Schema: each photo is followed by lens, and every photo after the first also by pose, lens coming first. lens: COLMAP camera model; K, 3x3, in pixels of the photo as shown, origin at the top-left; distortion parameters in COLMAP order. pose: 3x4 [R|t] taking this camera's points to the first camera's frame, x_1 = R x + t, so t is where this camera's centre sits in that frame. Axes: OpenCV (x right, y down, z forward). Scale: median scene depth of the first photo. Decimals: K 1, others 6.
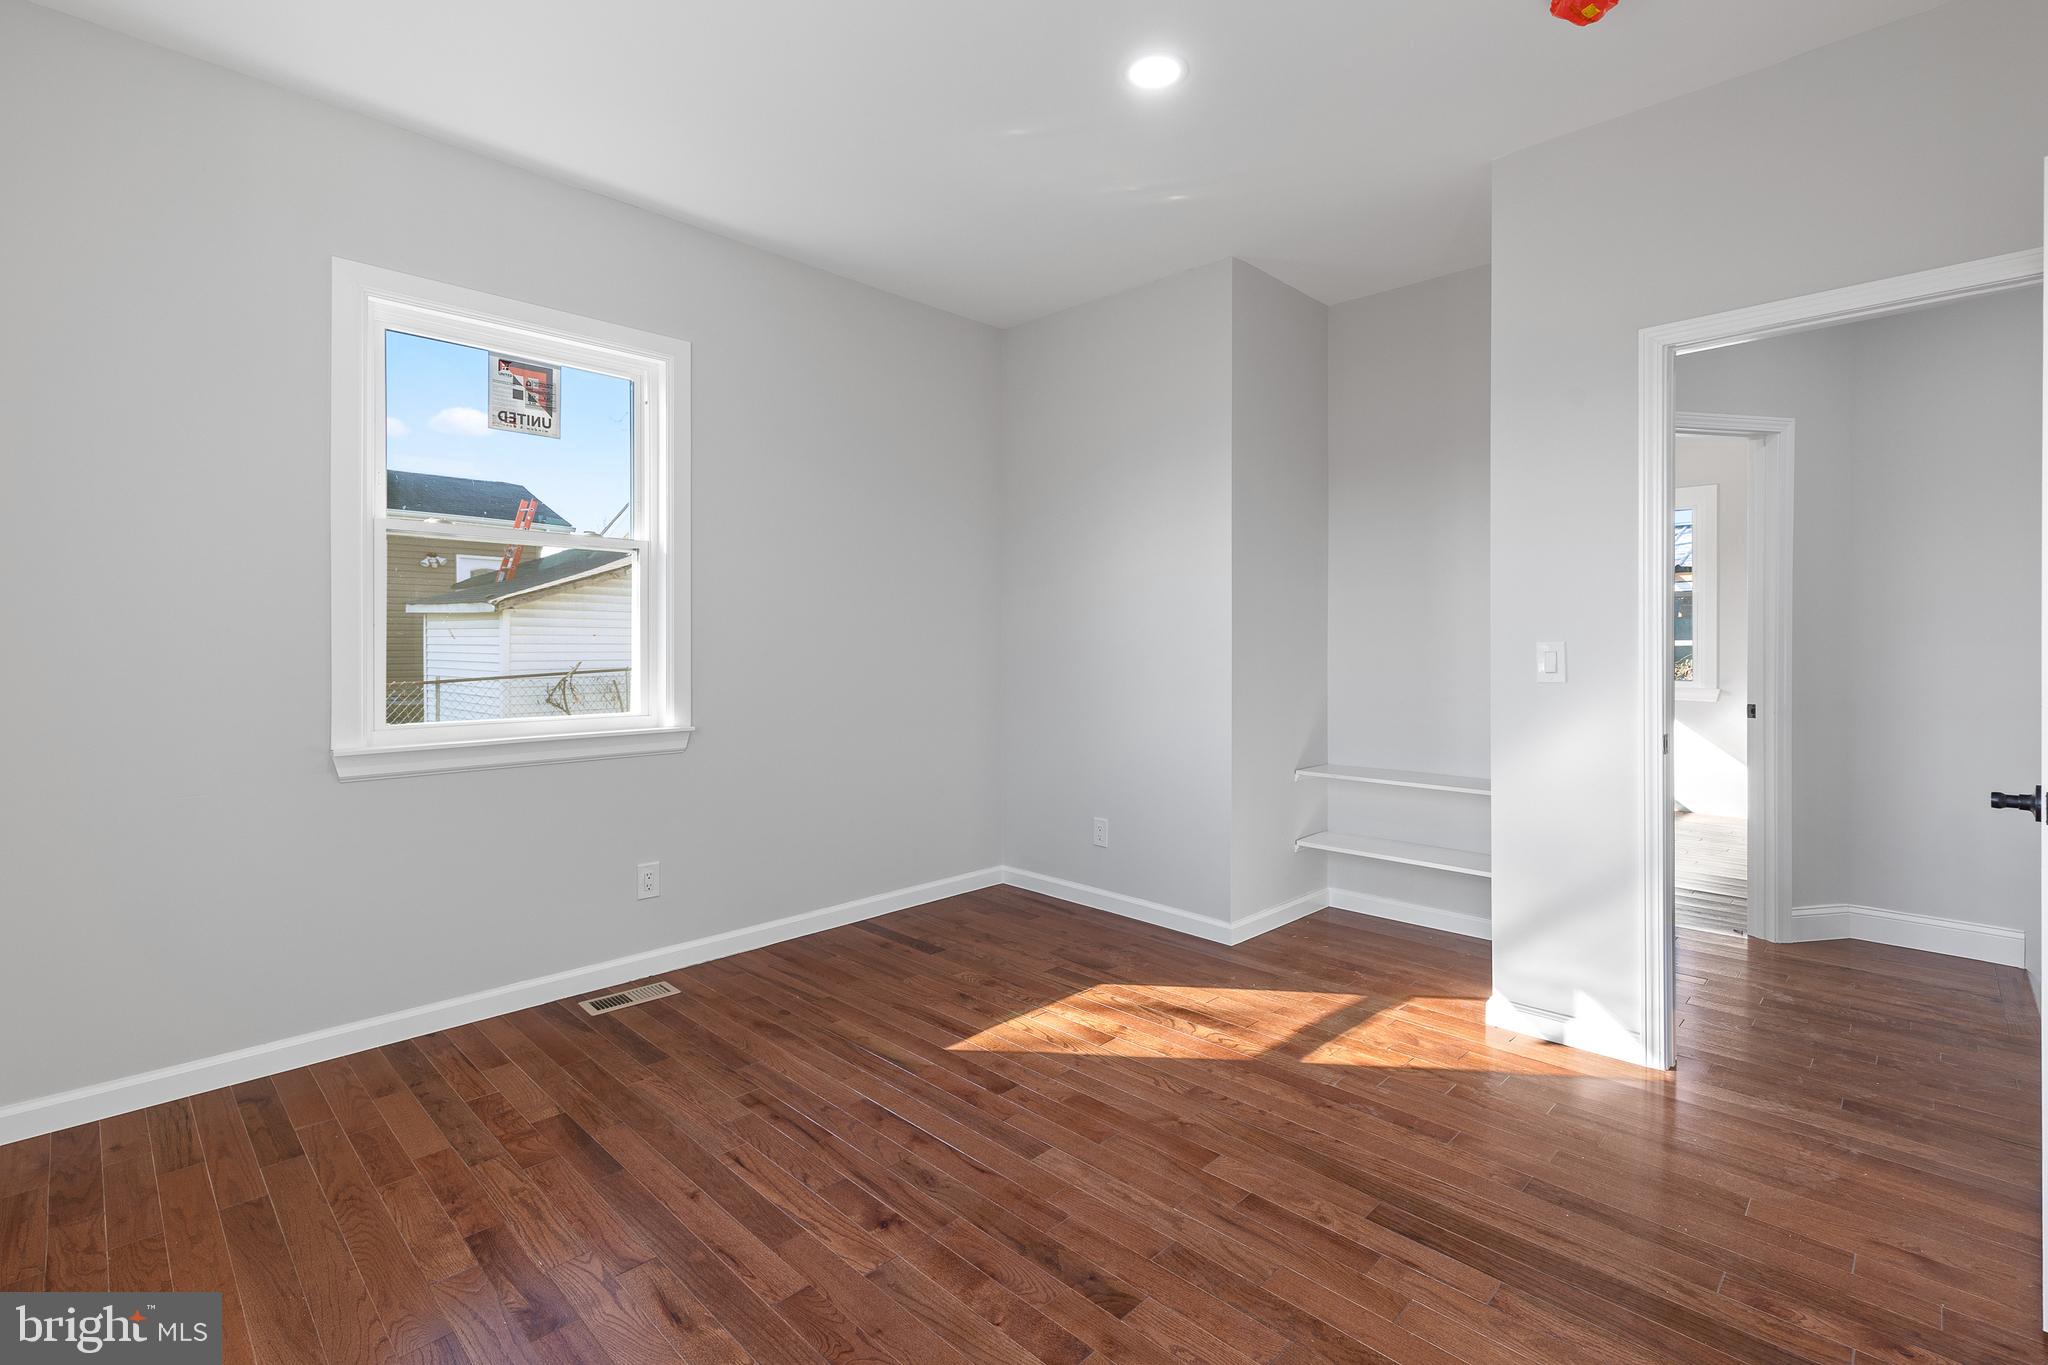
lens RADIAL K [[940.4, 0, 1045.9], [0, 940.4, 655.1], [0, 0, 1]] dist [-0.002144, -0.000161]
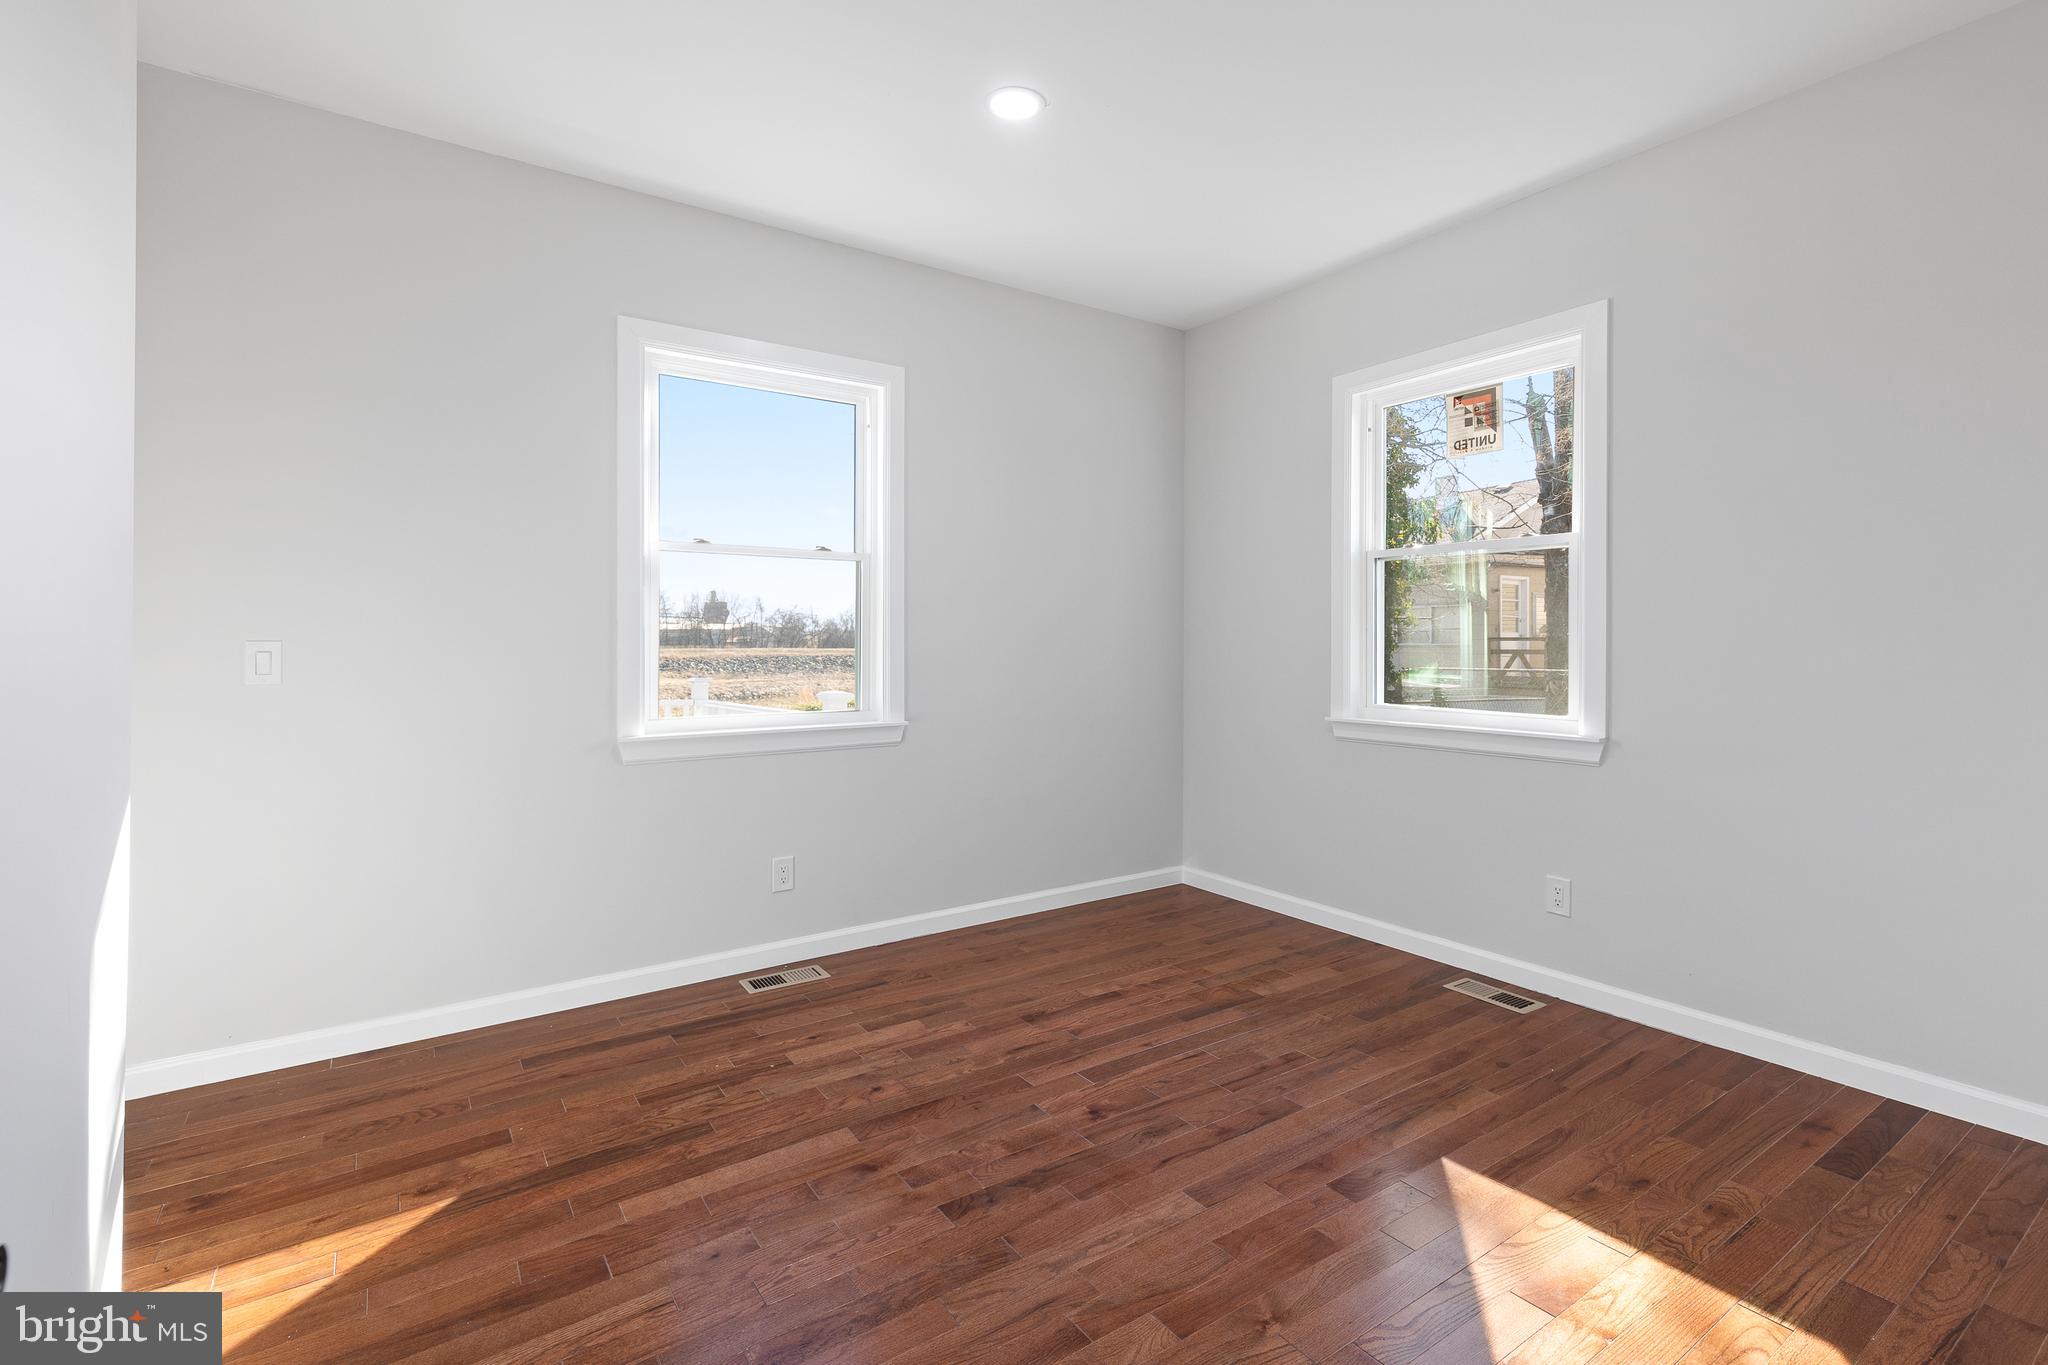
lens RADIAL K [[940.4, 0, 1045.9], [0, 940.4, 655.1], [0, 0, 1]] dist [-0.002144, -0.000161]
pose [[-0.200967, 0.018432, -0.979425, 0.858466], [-0.014011, 0.999667, 0.021688, -0.026653], [0.979498, 0.018082, -0.200642, 0.952843]]
